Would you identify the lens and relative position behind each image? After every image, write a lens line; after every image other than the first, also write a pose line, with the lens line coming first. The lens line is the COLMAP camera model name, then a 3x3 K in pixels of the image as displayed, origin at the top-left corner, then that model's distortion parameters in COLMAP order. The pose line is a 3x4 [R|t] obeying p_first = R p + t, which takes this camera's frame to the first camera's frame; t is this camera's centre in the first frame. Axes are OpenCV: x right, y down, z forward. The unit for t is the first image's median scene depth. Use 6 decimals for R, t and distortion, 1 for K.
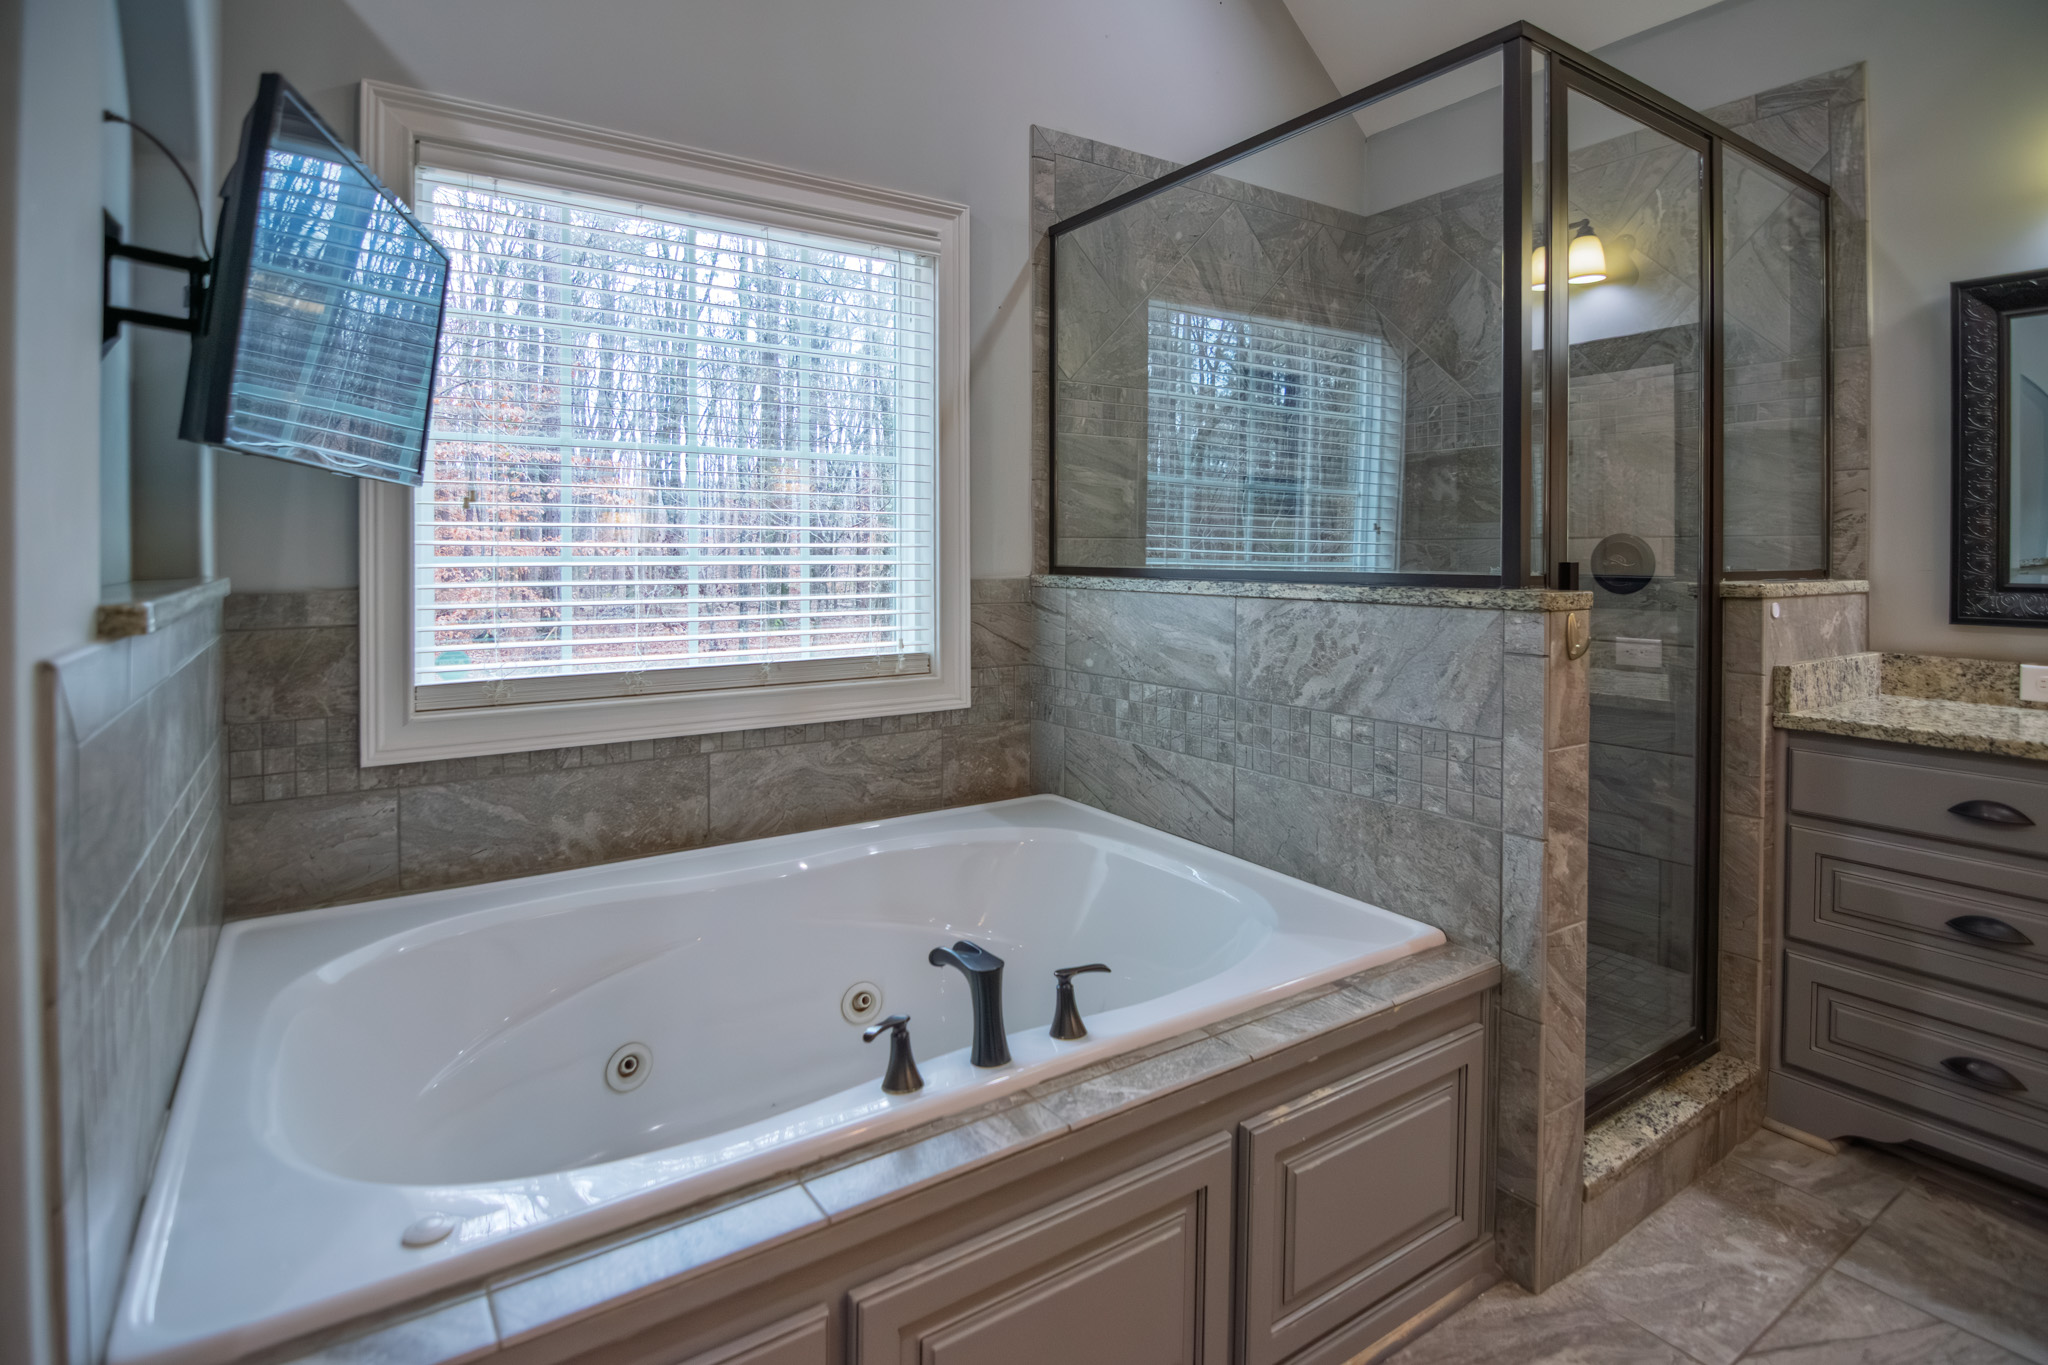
lens RADIAL K [[1021.6, 0, 1007.3], [0, 1021.6, 584.1], [0, 0, 1]] dist [-0.008927, -0.009564]
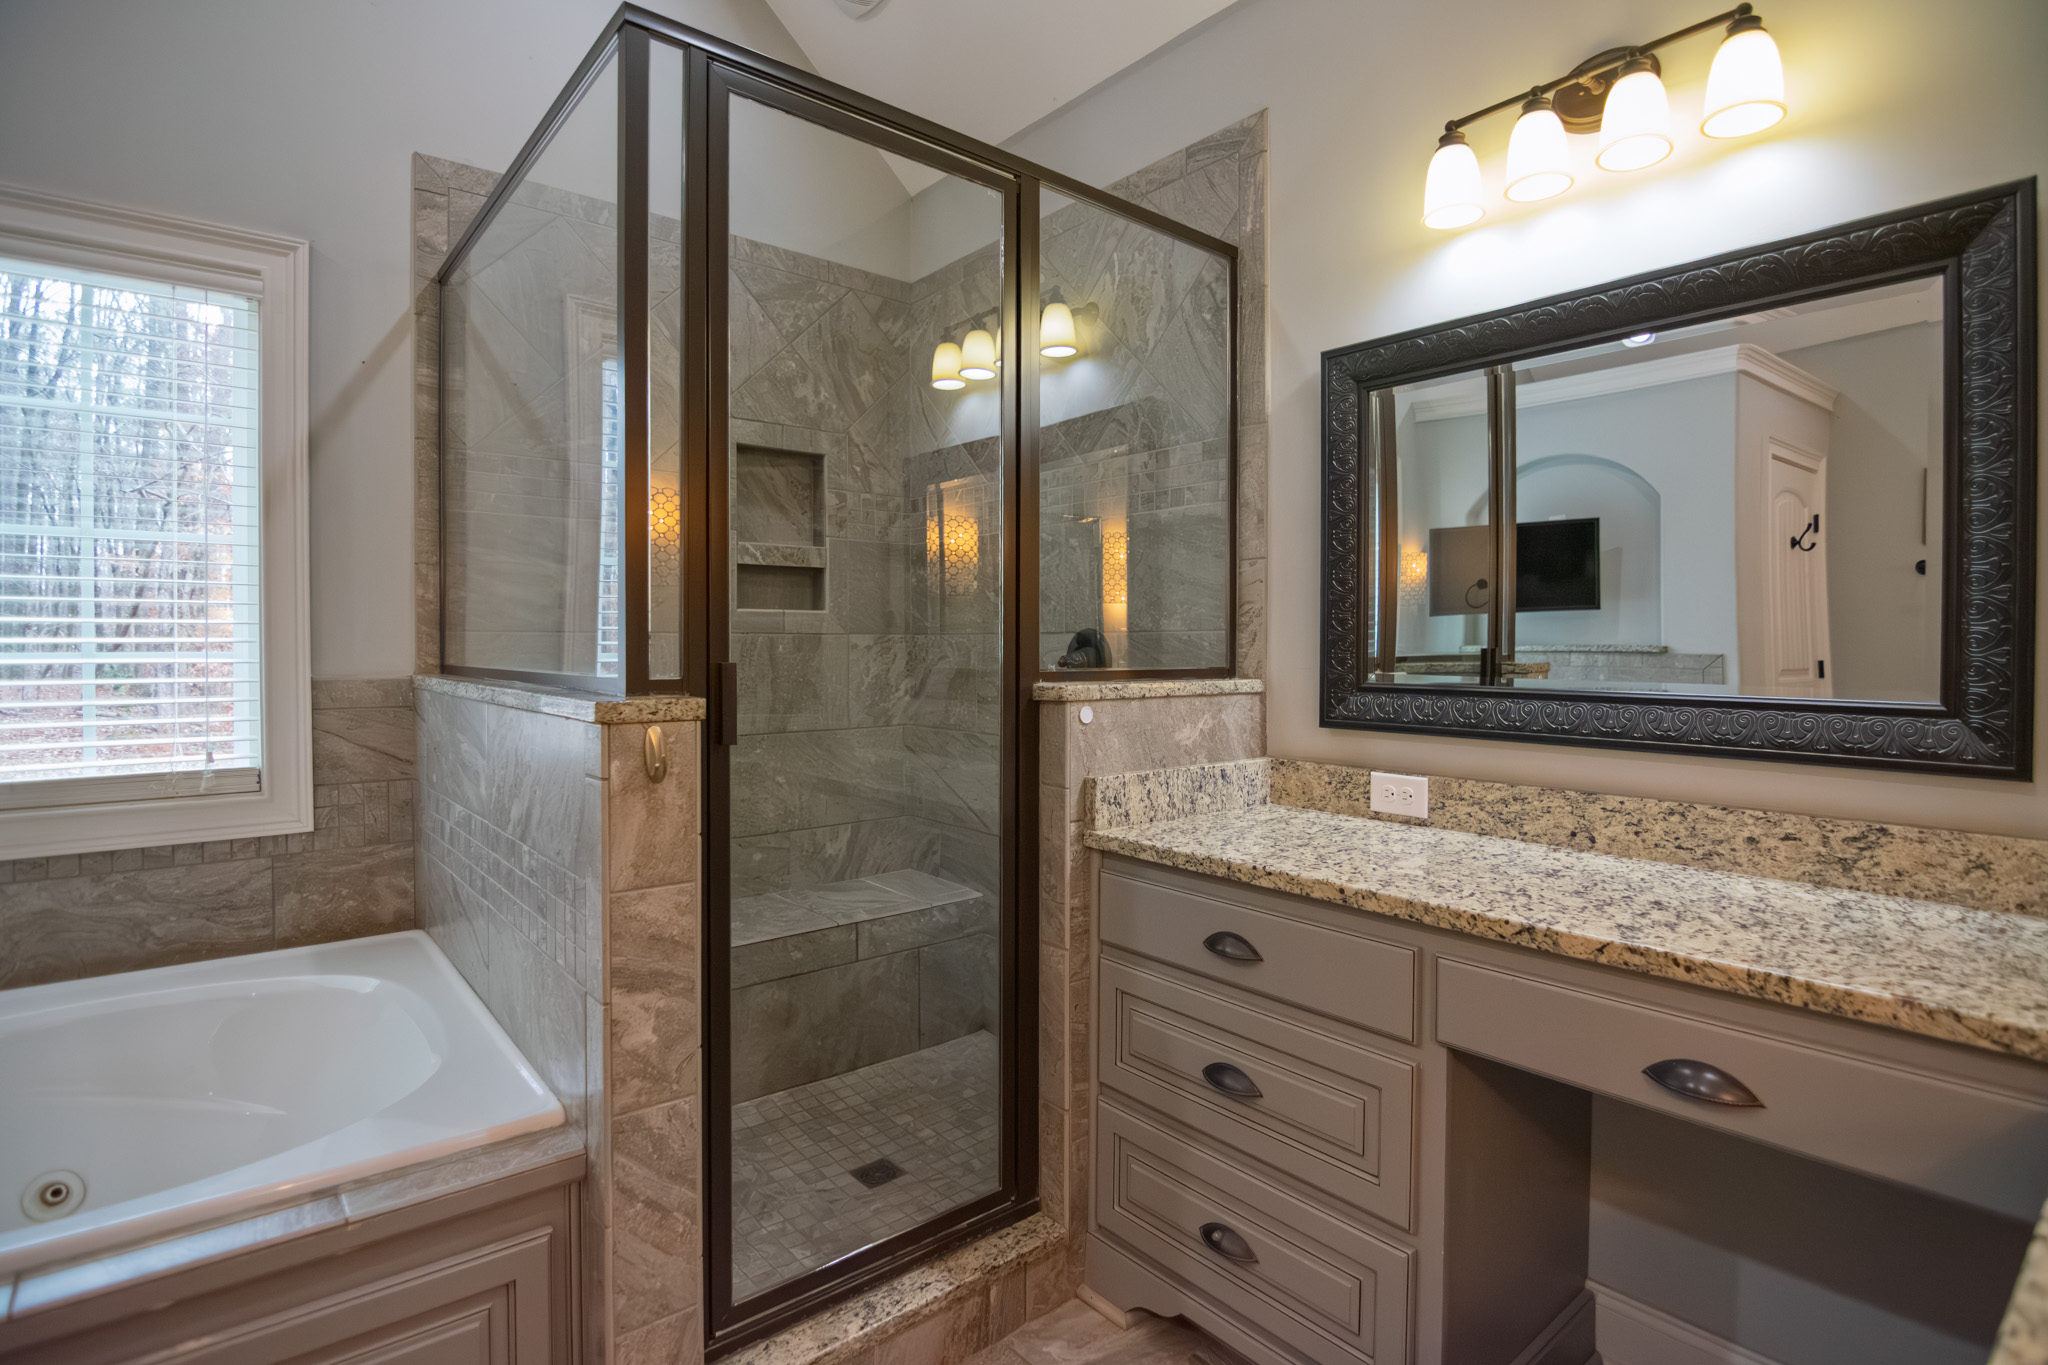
lens RADIAL K [[1021.6, 0, 1037.5], [0, 1021.6, 687.0], [0, 0, 1]] dist [-0.008927, -0.009564]
pose [[0.992640, -0.004411, 0.121018, 0.521205], [0.003250, 0.999947, 0.009788, -0.006460], [-0.121055, -0.009322, 0.992602, 0.100176]]
